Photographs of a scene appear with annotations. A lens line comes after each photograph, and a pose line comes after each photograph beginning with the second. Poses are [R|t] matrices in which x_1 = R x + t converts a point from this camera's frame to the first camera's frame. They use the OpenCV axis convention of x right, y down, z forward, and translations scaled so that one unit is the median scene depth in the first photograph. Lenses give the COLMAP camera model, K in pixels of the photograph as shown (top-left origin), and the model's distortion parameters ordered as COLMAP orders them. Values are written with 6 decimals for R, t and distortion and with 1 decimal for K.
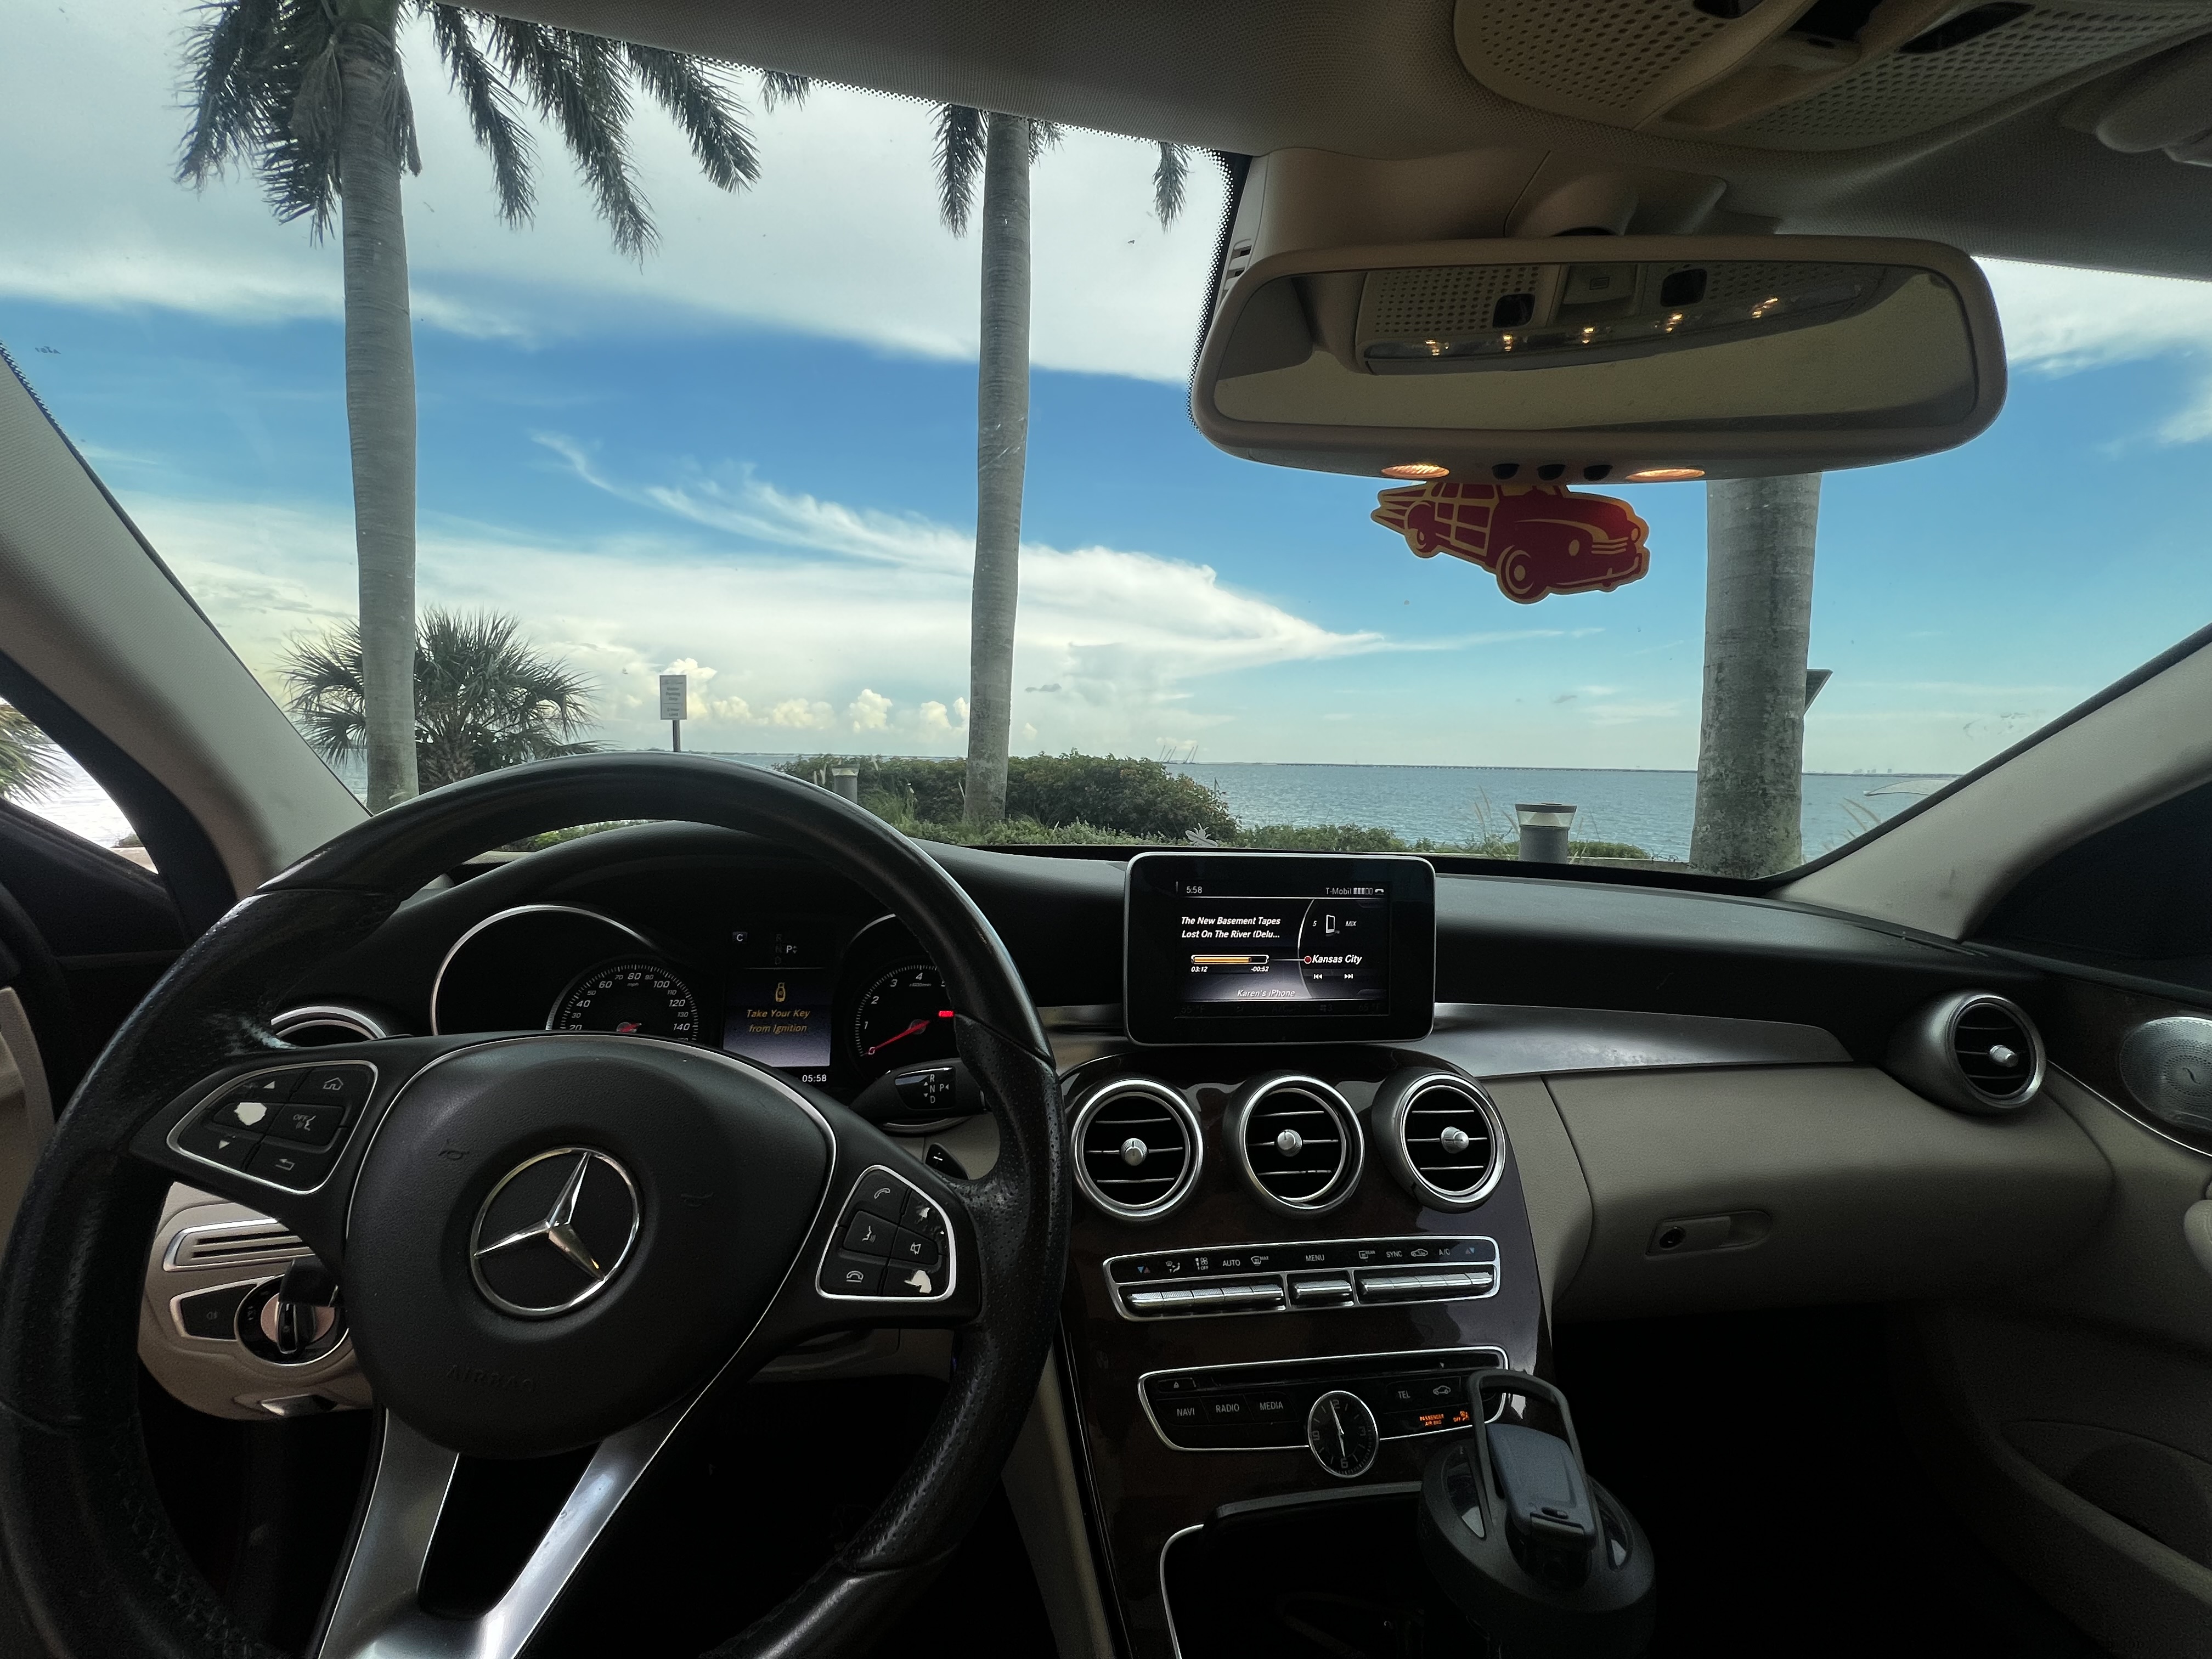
lens RADIAL K [[880.7, 0, 1098.3], [0, 880.7, 830.7], [0, 0, 1]] dist [-0.003280, 0.001184]
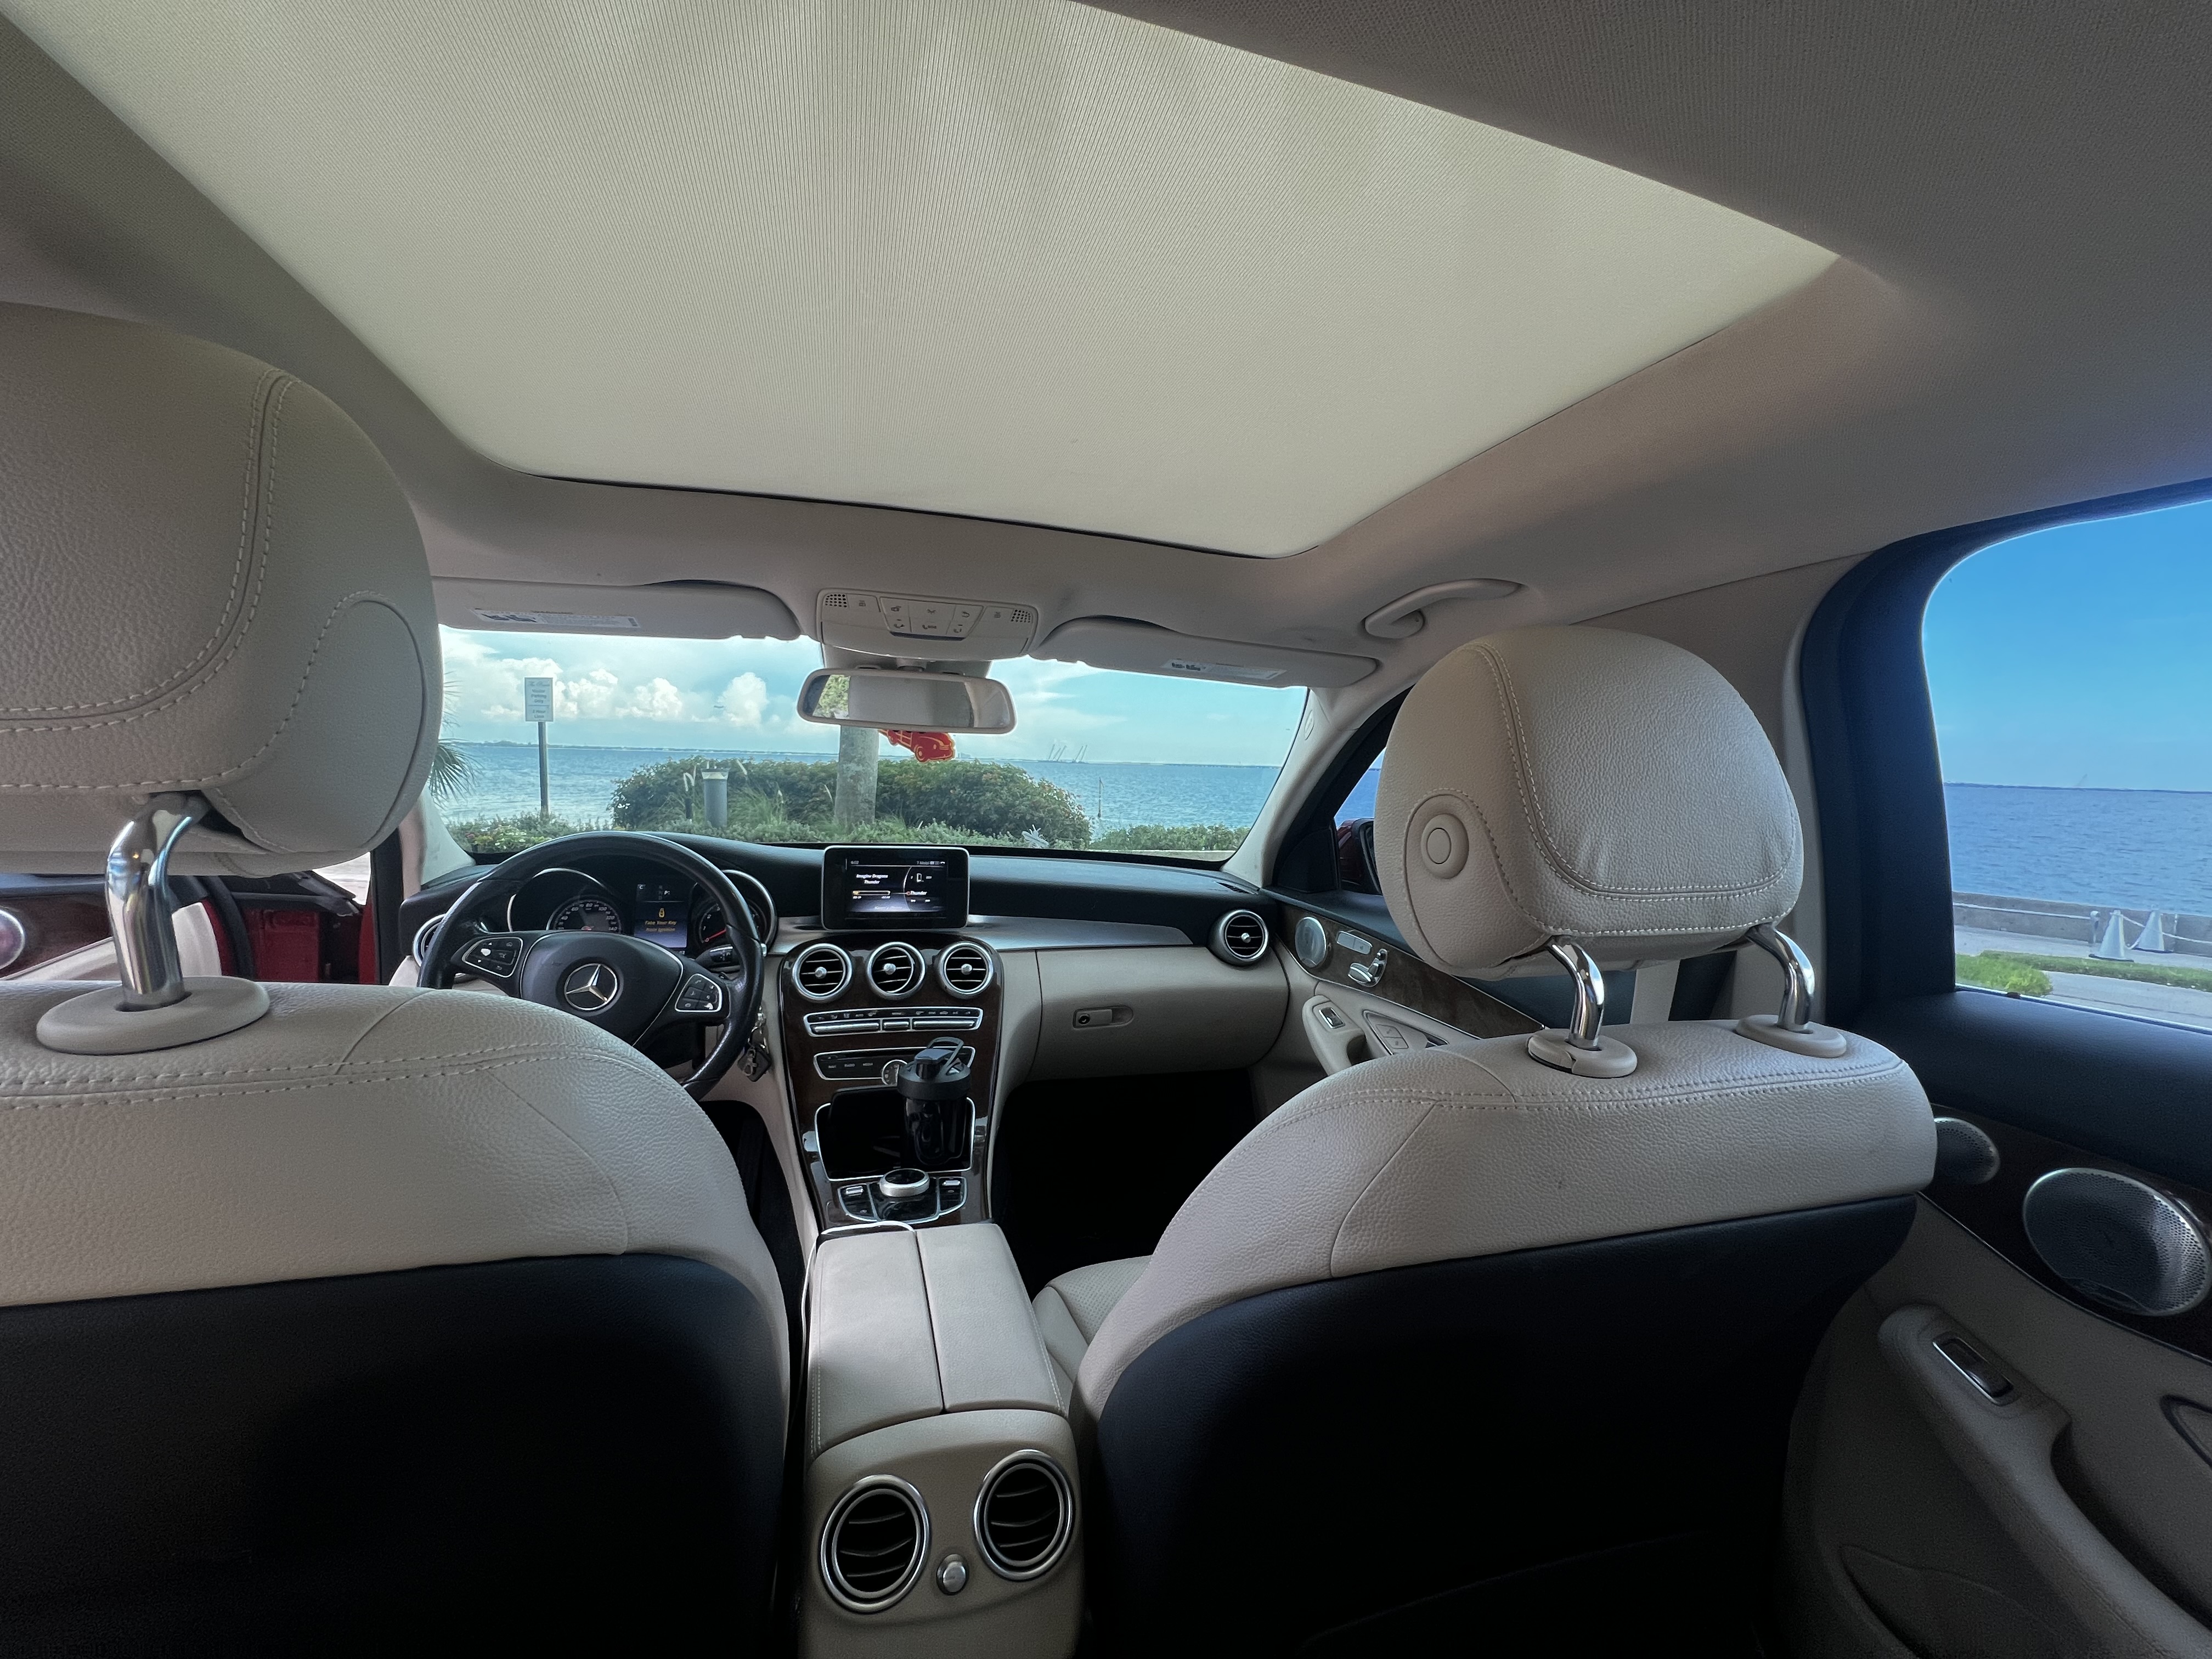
lens RADIAL K [[902.4, 0, 1113.9], [0, 902.4, 832.5], [0, 0, 1]] dist [-0.012777, -0.000032]
pose [[0.991383, 0.000909, 0.130989, 0.457400], [-0.001346, 0.999994, 0.003248, -0.017848], [-0.130985, -0.003396, 0.991379, -1.356935]]
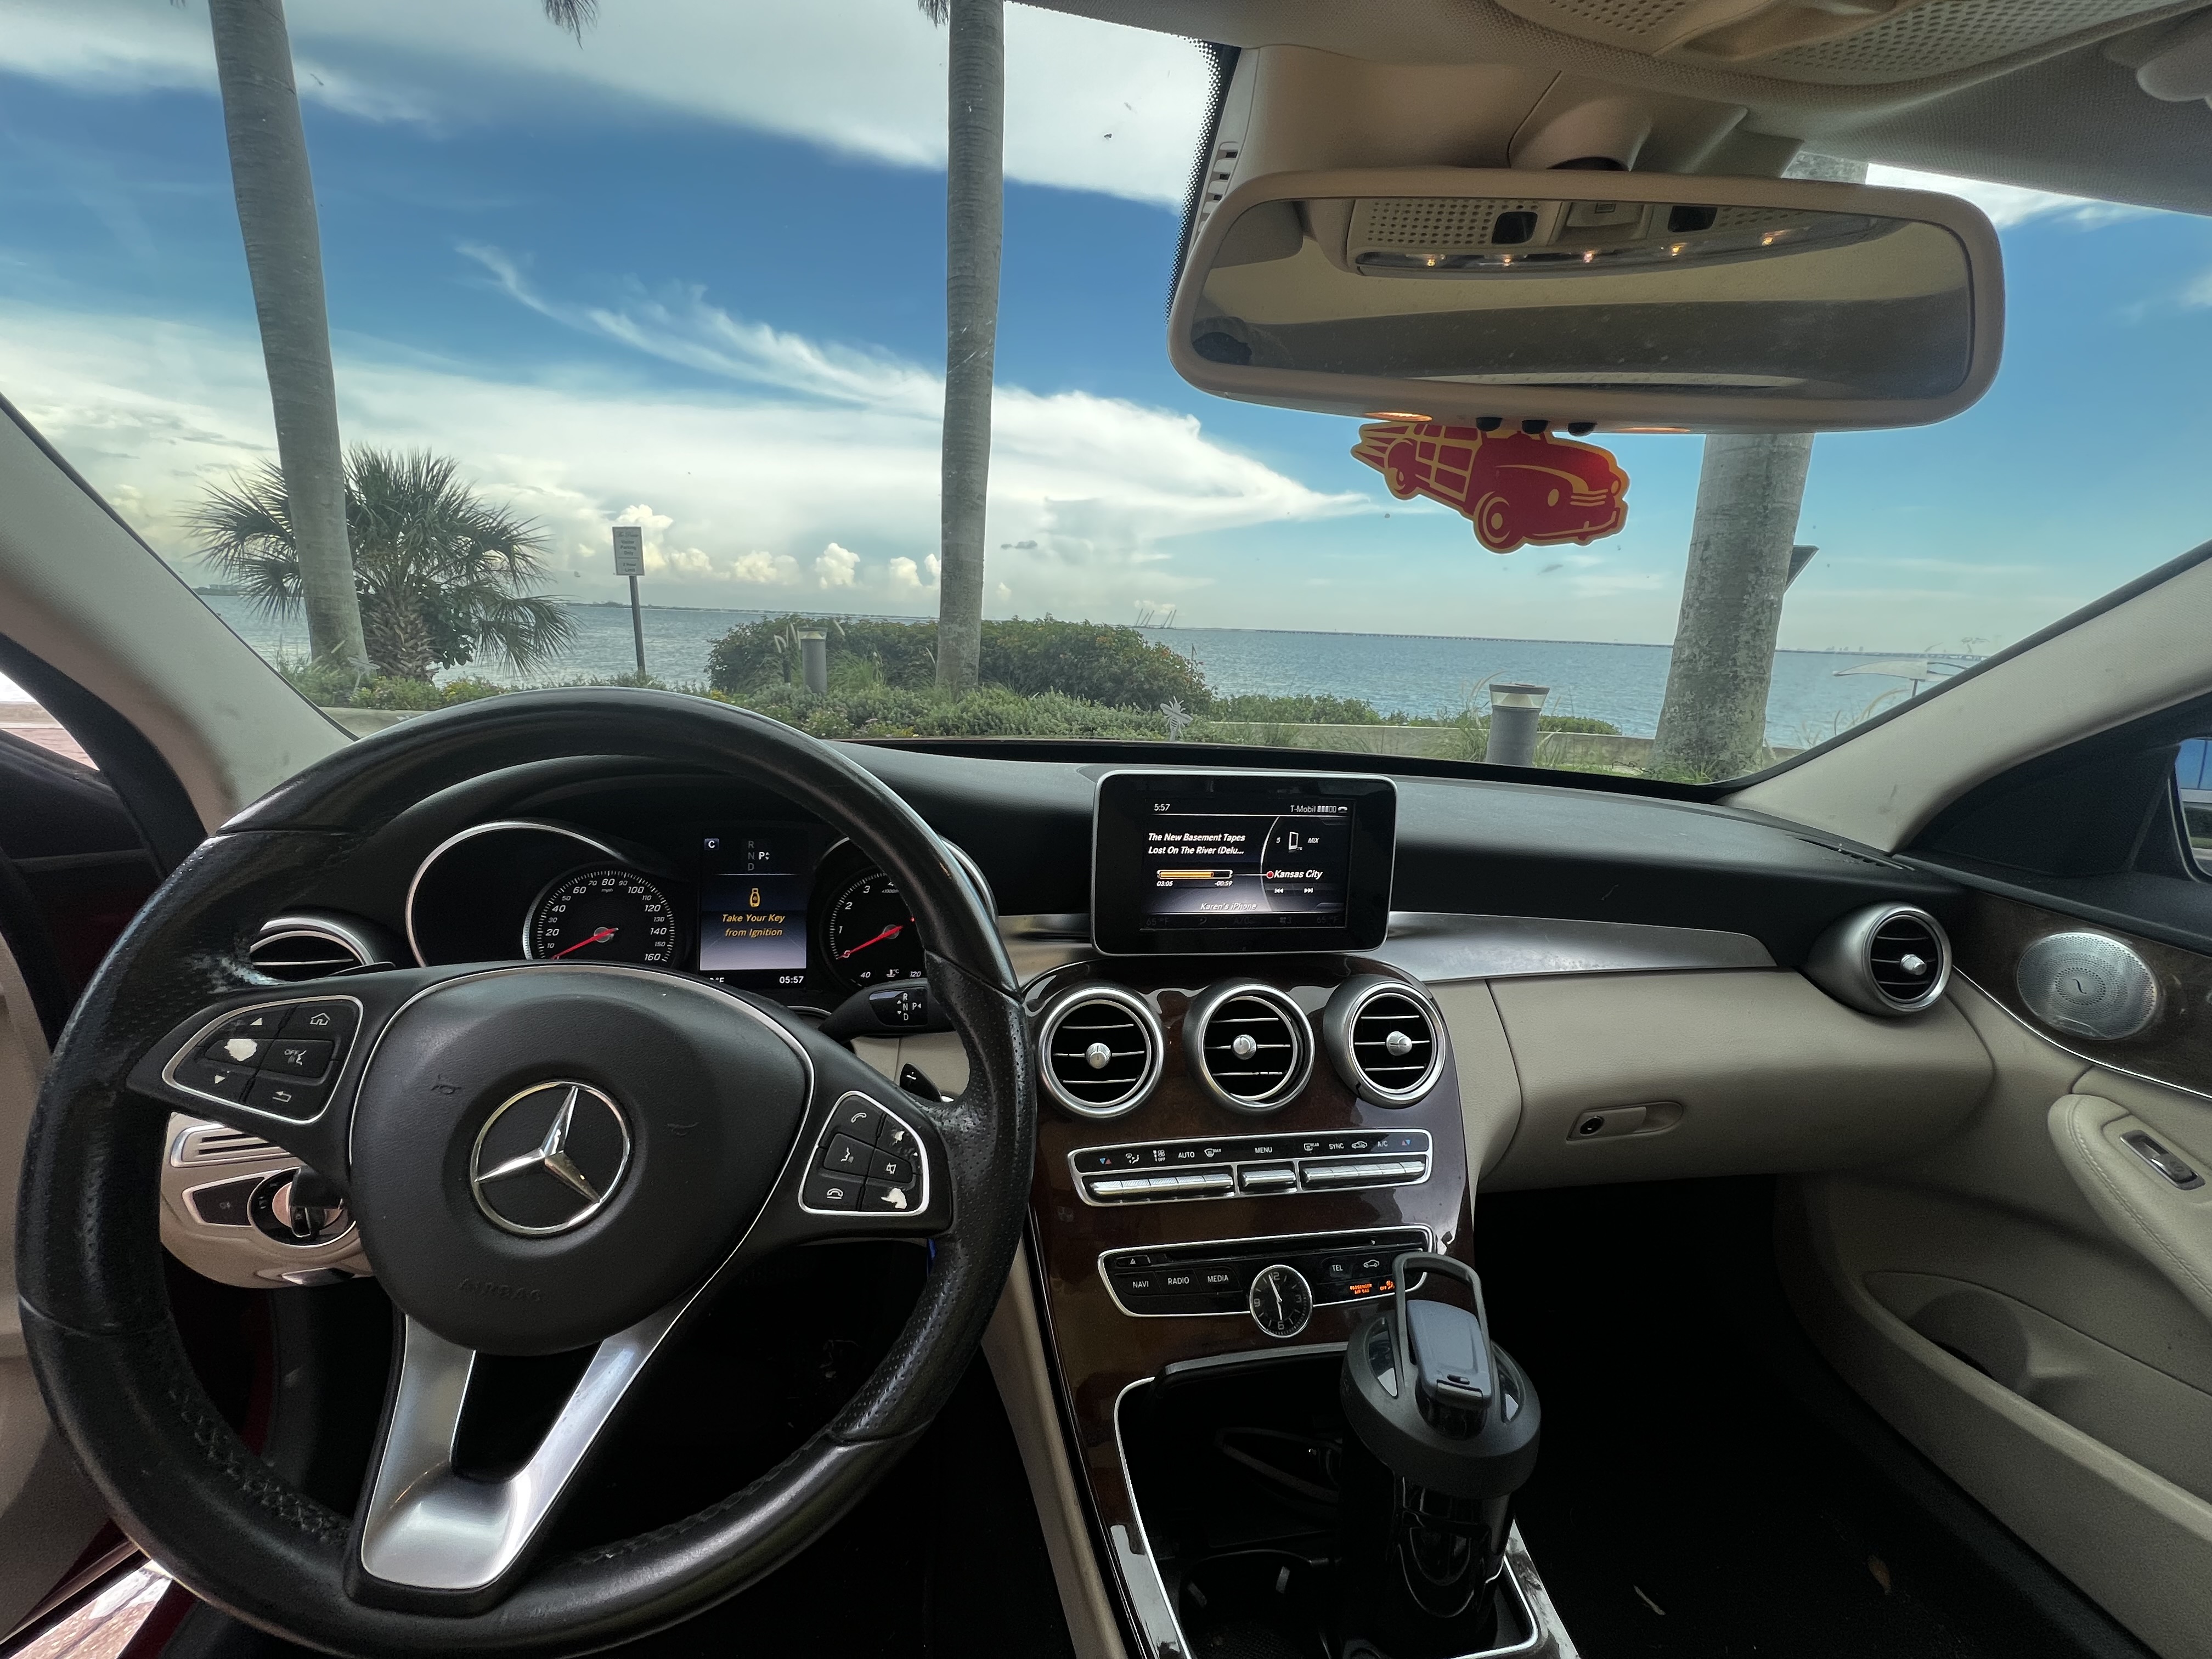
lens RADIAL K [[880.7, 0, 1097.9], [0, 880.7, 827.7], [0, 0, 1]] dist [-0.003280, 0.001184]
pose [[0.999498, 0.011485, 0.029521, 0.005227], [-0.015749, 0.988782, 0.148531, -0.057840], [-0.027484, -0.148922, 0.988467, -0.006451]]
